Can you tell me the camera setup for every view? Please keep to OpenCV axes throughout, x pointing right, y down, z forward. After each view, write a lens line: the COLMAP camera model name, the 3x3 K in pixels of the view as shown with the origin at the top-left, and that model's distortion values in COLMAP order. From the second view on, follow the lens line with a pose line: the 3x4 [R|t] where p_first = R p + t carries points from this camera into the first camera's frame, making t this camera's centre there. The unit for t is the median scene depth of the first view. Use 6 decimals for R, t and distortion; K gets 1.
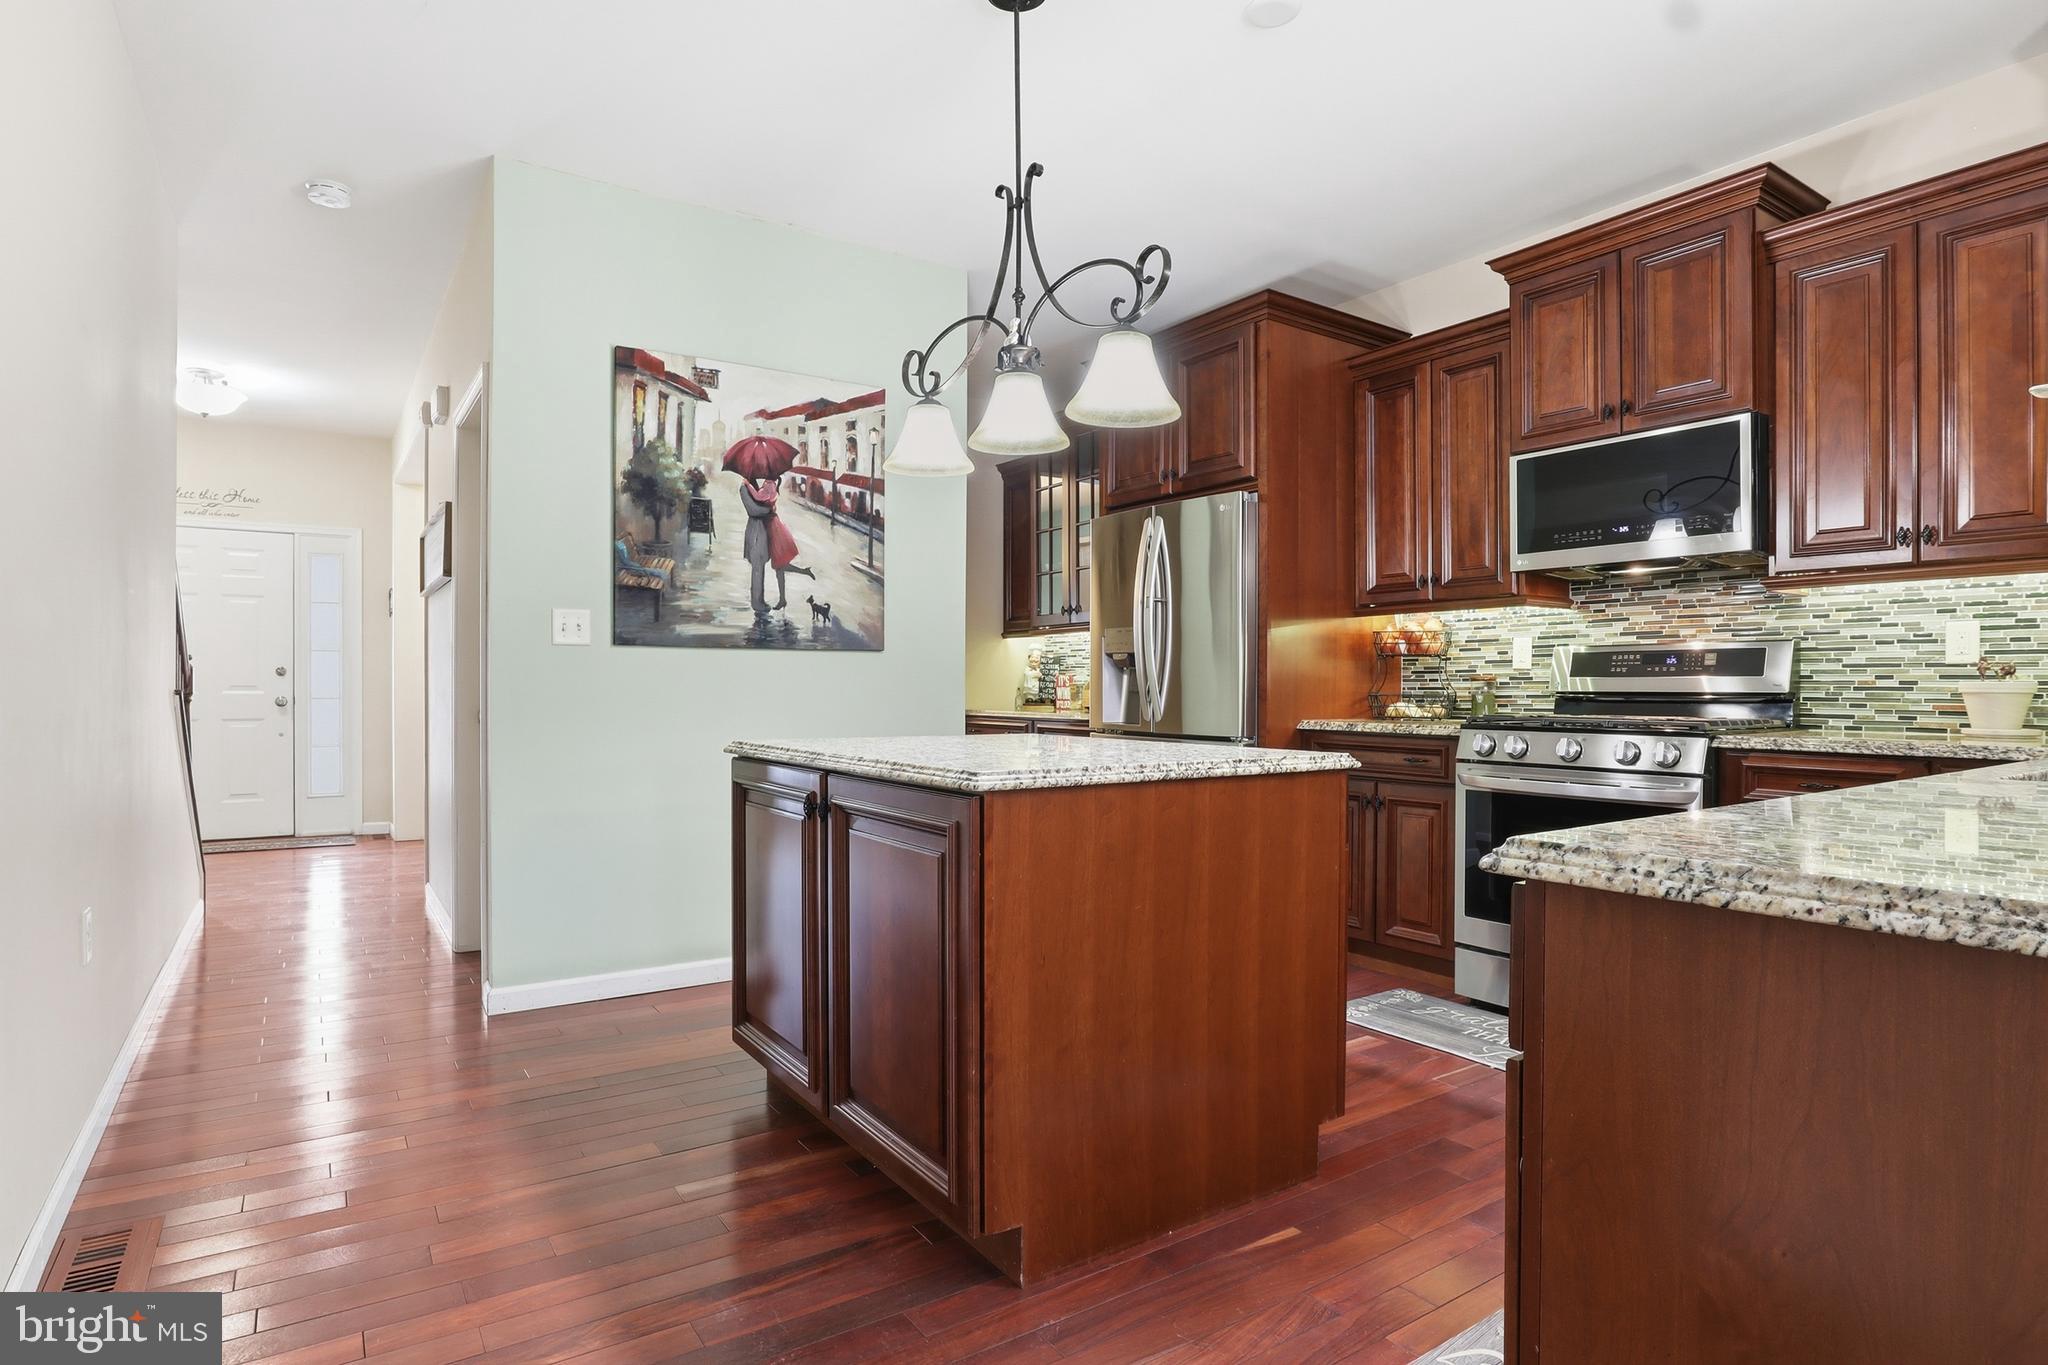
lens RADIAL K [[1075.5, 0, 1034.5], [0, 1075.5, 683.7], [0, 0, 1]] dist [-0.017866, -0.000425]
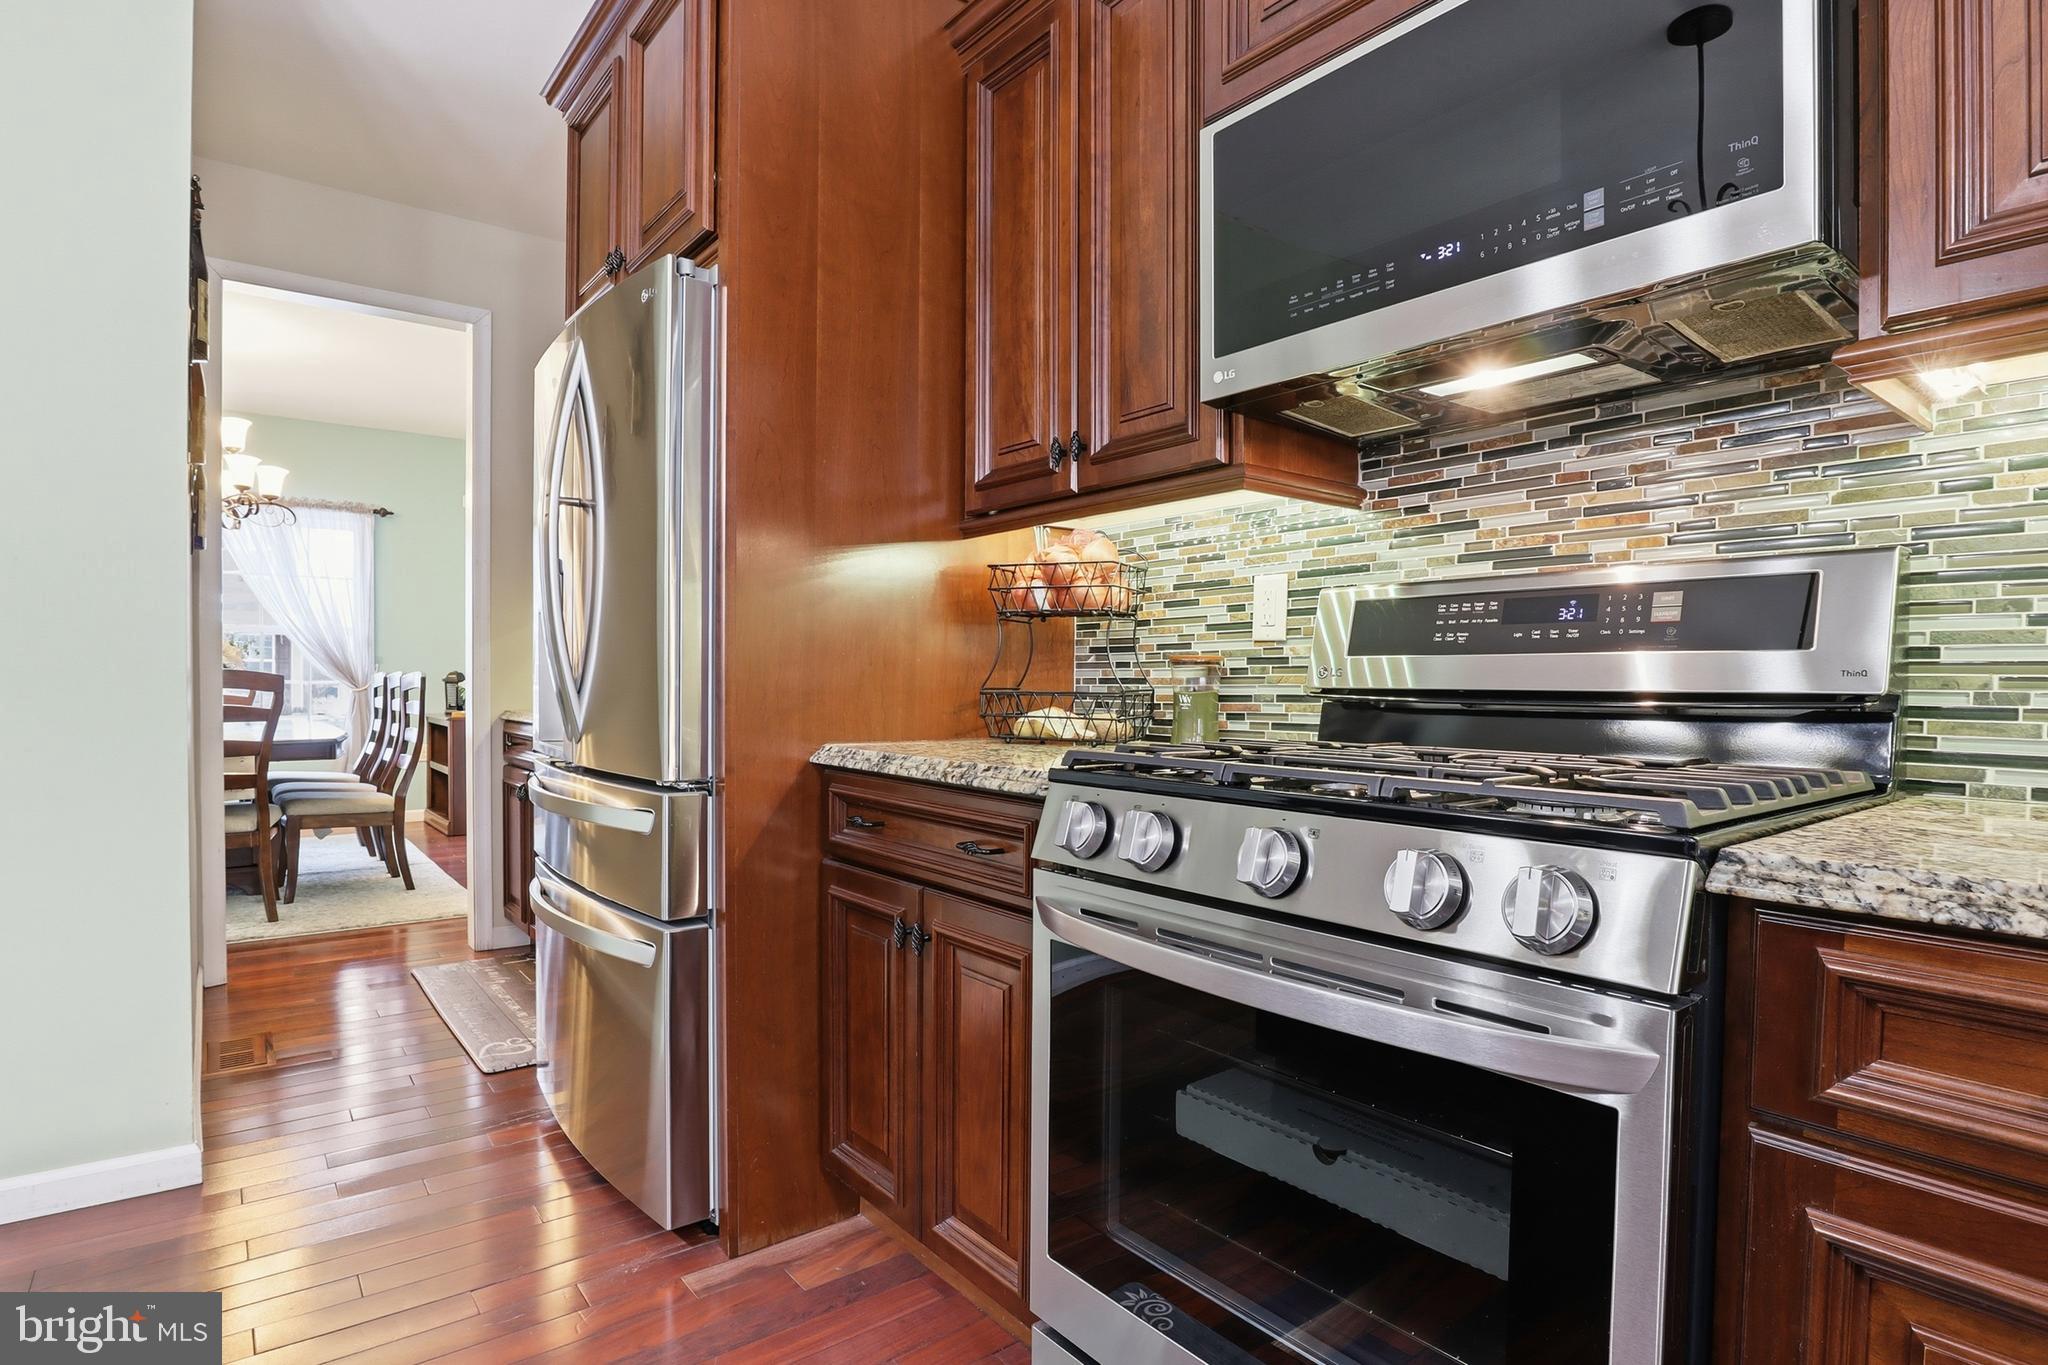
lens RADIAL K [[1052.6, 0, 1021.5], [0, 1052.6, 698.6], [0, 0, 1]] dist [-0.031657, 0.005268]
pose [[0.998452, 0.002339, 0.055565, 0.340298], [-0.003529, 0.999766, 0.021338, 0.002990], [-0.055502, -0.021501, 0.998227, 0.571843]]
